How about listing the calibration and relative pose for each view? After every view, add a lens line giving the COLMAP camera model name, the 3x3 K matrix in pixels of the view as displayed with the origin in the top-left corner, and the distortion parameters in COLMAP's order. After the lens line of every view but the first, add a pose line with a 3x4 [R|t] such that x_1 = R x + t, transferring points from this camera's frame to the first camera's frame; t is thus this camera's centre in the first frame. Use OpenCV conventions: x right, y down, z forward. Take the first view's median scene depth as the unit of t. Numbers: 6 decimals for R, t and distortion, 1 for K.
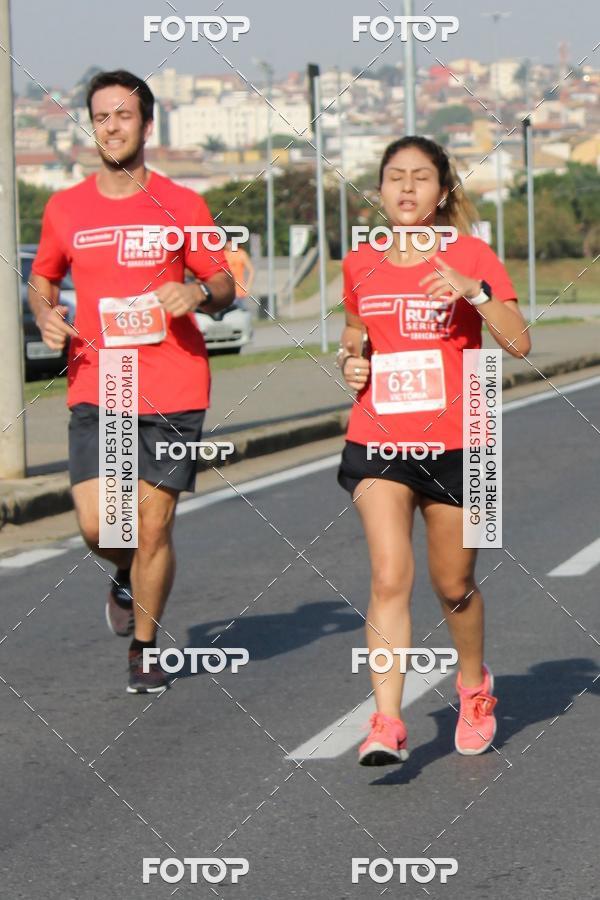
lens RADIAL K [[5429.6, 0, 300.9], [0, 5429.6, 450.4], [0, 0, 1]] dist [-0.347378, -2.879004]
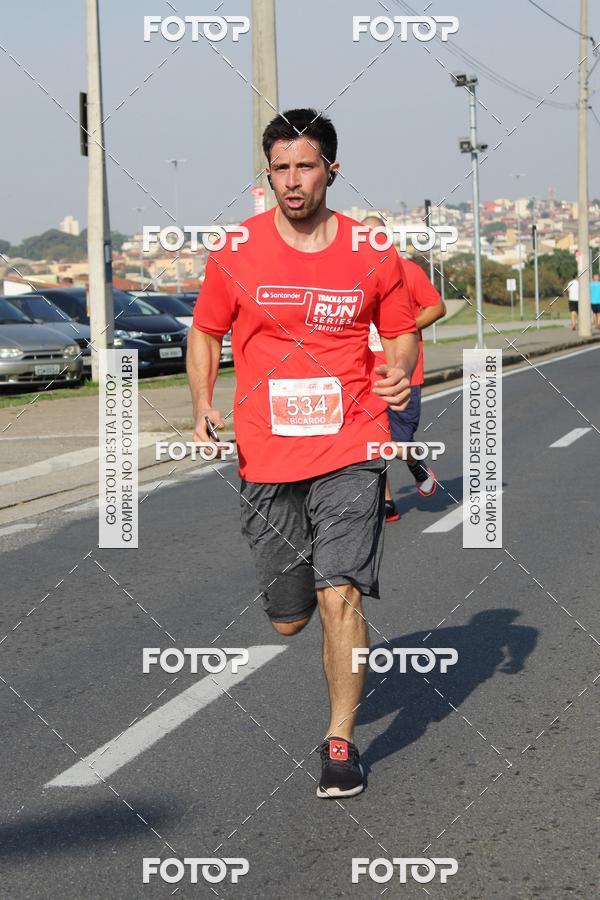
lens RADIAL K [[2872.8, 0, 190.1], [0, 2872.8, 450.1], [0, 0, 1]] dist [0.158904, -0.581962]
pose [[0.997228, -0.011265, -0.073548, -0.007553], [0.011624, 0.999923, 0.004451, 0.014911], [0.073493, -0.005294, 0.997282, -0.073065]]
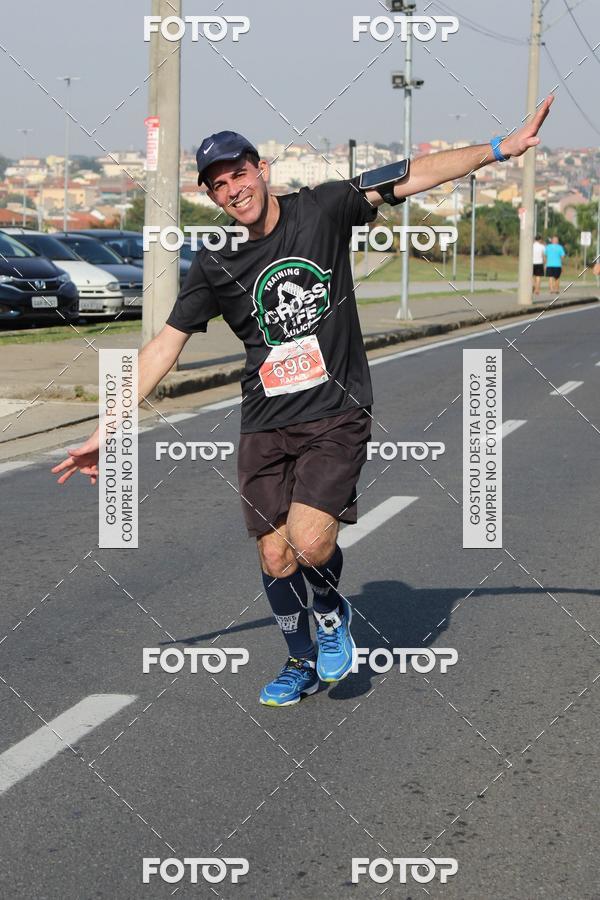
lens RADIAL K [[2783.1, 0, 193.3], [0, 2783.1, 305.0], [0, 0, 1]] dist [0.109646, -0.037943]
pose [[0.997681, 0.038234, -0.056310, 0.003596], [-0.038767, 0.999213, -0.008410, -0.007733], [0.055944, 0.010574, 0.998378, 0.088987]]
